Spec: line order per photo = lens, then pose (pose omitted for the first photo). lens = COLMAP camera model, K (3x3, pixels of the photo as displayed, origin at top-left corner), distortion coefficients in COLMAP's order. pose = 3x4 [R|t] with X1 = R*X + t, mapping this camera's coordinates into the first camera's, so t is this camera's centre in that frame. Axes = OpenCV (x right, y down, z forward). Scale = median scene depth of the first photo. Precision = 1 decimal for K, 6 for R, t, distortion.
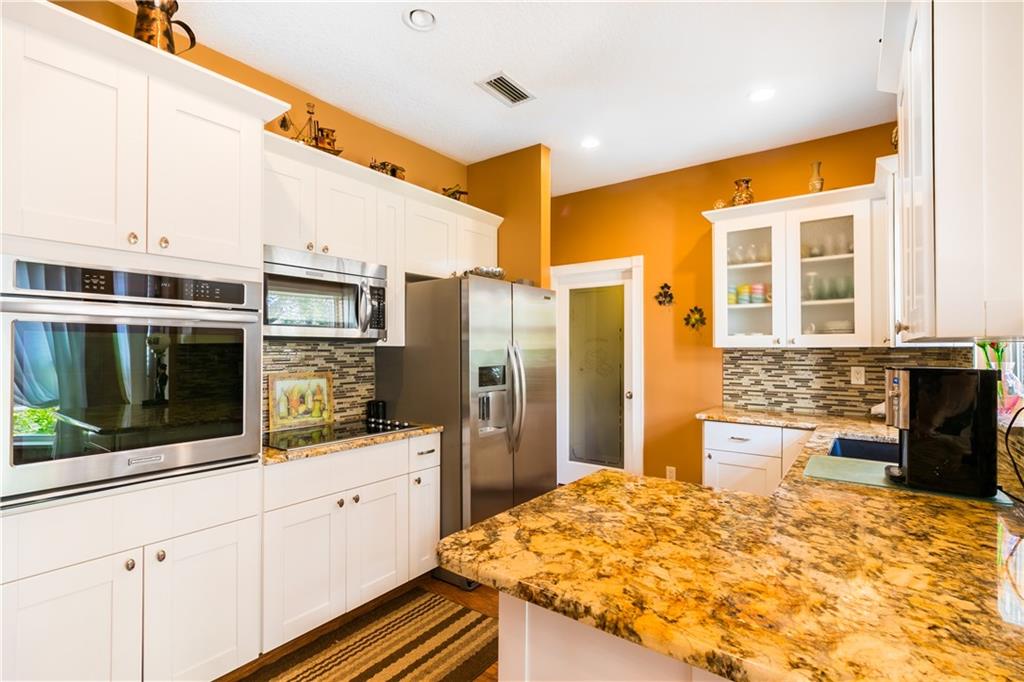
lens RADIAL K [[475.6, 0, 512.0], [0, 475.6, 341.0], [0, 0, 1]] dist [-0.001471, -0.000822]
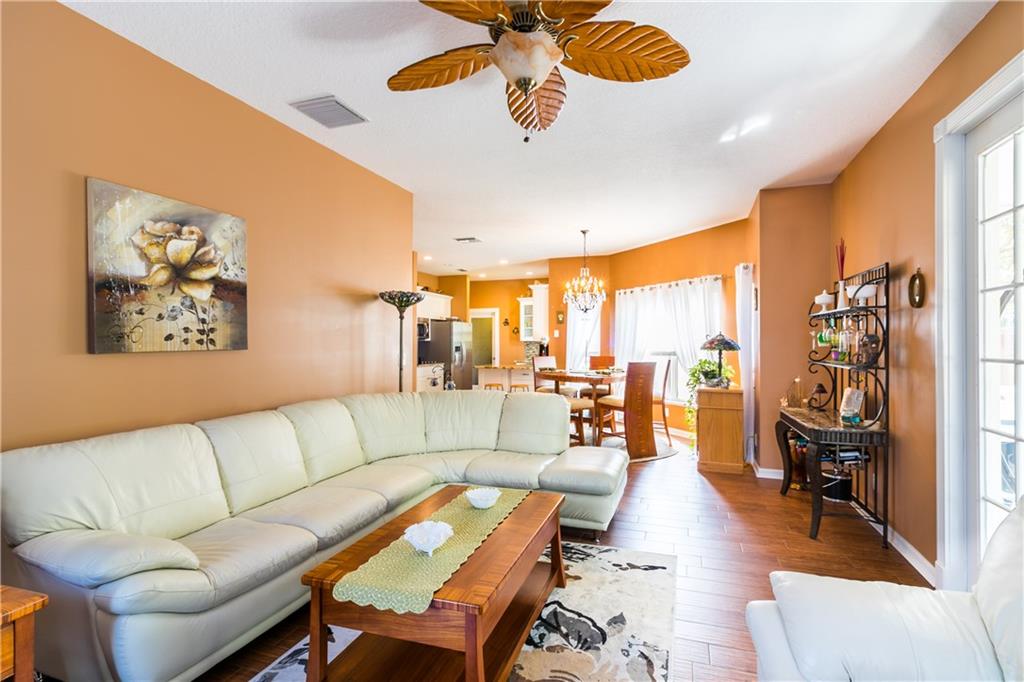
lens RADIAL K [[475.8, 0, 541.8], [0, 475.8, 340.3], [0, 0, 1]] dist [-0.000258, -0.000108]
pose [[0.938489, -0.004037, 0.345287, -0.620294], [-0.001001, 0.999896, 0.014410, -0.039979], [-0.345309, -0.013869, 0.938387, -2.340999]]
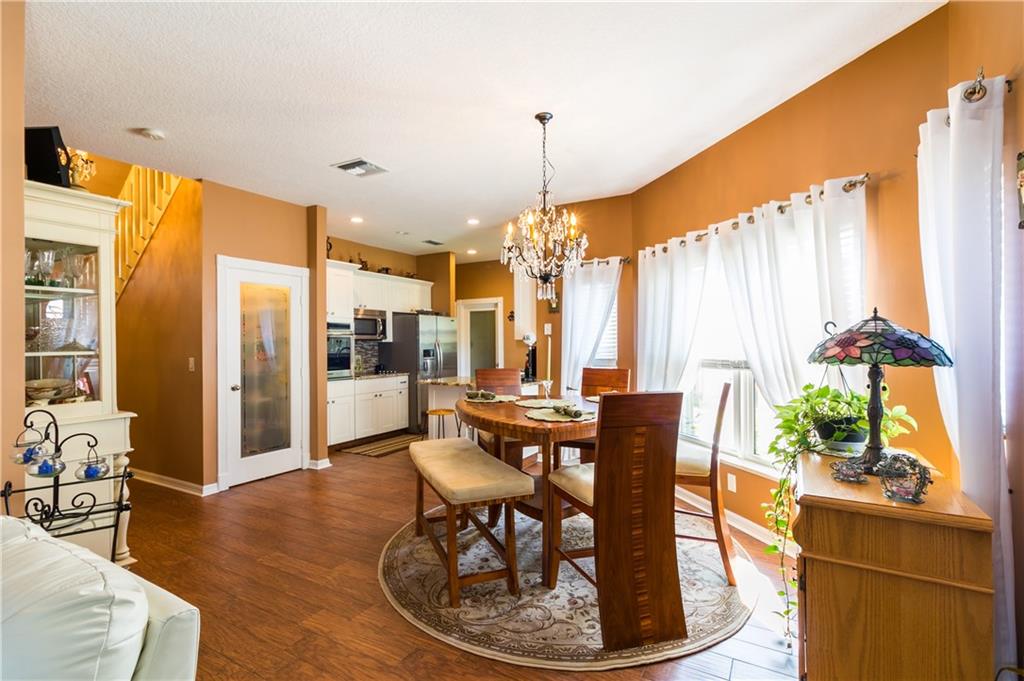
lens RADIAL K [[475.6, 0, 512.0], [0, 475.6, 340.5], [0, 0, 1]] dist [-0.001471, -0.000822]
pose [[0.992121, -0.009459, 0.124927, 0.077276], [0.008019, 0.999896, 0.012028, -0.019705], [-0.125028, -0.010932, 0.992093, -1.456536]]
